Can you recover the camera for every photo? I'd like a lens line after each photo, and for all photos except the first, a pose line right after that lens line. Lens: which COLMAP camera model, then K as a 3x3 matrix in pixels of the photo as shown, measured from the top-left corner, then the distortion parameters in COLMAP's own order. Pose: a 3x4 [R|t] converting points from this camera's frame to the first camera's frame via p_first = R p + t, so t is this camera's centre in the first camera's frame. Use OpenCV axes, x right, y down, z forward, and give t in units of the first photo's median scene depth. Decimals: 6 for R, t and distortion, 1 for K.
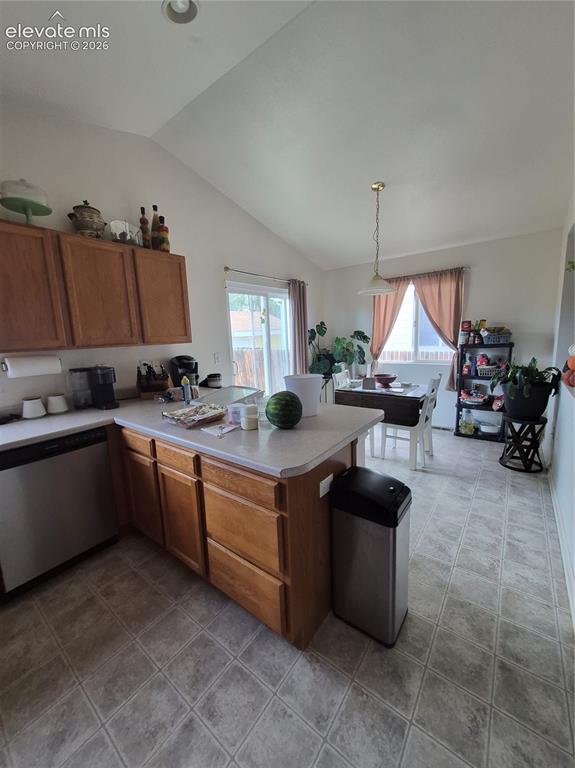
lens RADIAL K [[300.6, 0, 282.5], [0, 300.6, 382.9], [0, 0, 1]] dist [0.000907, -0.000746]
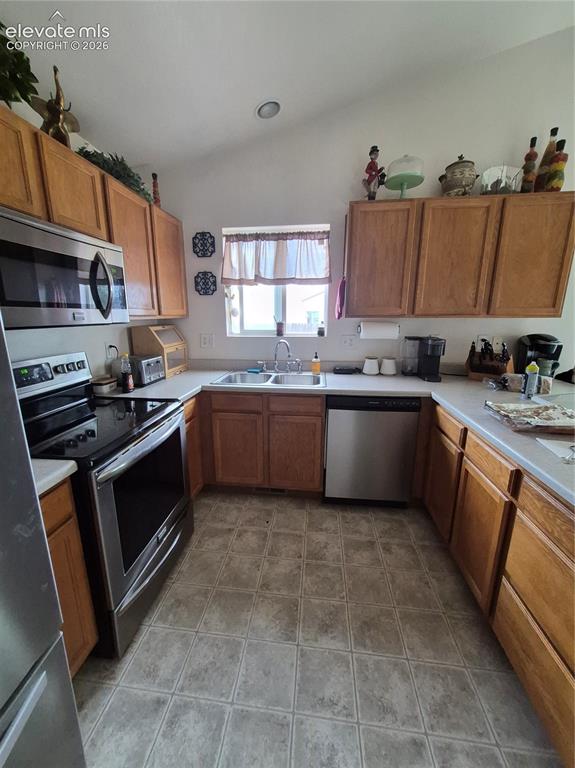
lens RADIAL K [[300.6, 0, 283.2], [0, 300.6, 382.1], [0, 0, 1]] dist [0.000907, -0.000746]
pose [[0.512513, 0.229878, -0.827337, -0.013896], [-0.155716, 0.972405, 0.173725, -0.006584], [0.844442, 0.039793, 0.534166, 0.077884]]
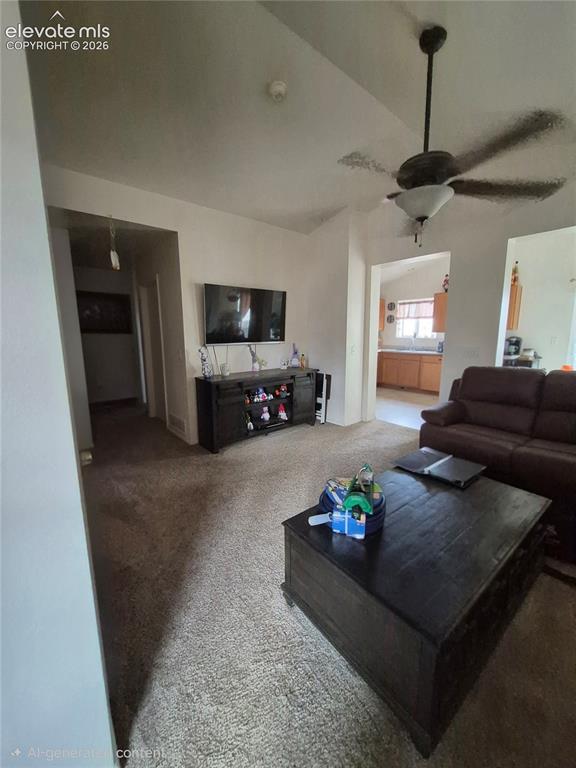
lens RADIAL K [[300.6, 0, 282.7], [0, 300.6, 378.4], [0, 0, 1]] dist [0.000907, -0.000746]
pose [[-0.203885, 0.191956, -0.959992, 2.467864], [-0.140434, 0.964713, 0.222726, -0.073016], [0.968870, 0.180226, -0.169733, -0.054067]]
